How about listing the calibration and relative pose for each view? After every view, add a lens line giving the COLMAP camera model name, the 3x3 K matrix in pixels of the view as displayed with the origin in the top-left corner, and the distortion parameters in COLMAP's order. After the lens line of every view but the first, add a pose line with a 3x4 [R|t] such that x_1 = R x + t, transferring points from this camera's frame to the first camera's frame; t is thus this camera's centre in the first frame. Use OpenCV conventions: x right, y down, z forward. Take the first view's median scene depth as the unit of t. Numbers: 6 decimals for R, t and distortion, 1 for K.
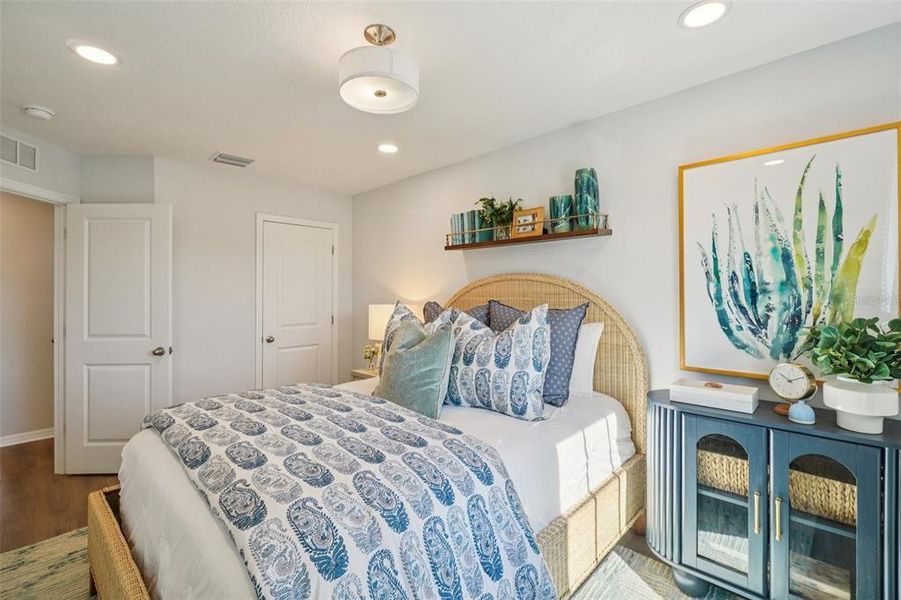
lens RADIAL K [[392.7, 0, 447.8], [0, 392.7, 292.4], [0, 0, 1]] dist [-0.002586, 0.000195]
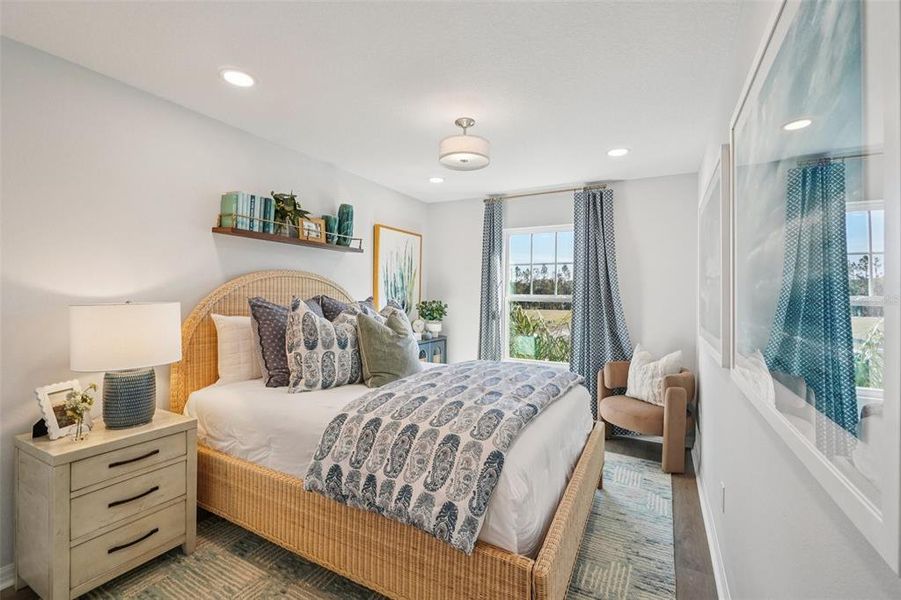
lens RADIAL K [[392.7, 0, 447.8], [0, 392.7, 292.4], [0, 0, 1]] dist [-0.002586, 0.000195]
pose [[-0.248380, 0.015323, 0.968542, -1.140267], [-0.013388, 0.999725, -0.019249, 0.035256], [-0.968570, -0.017748, -0.248106, 0.962186]]
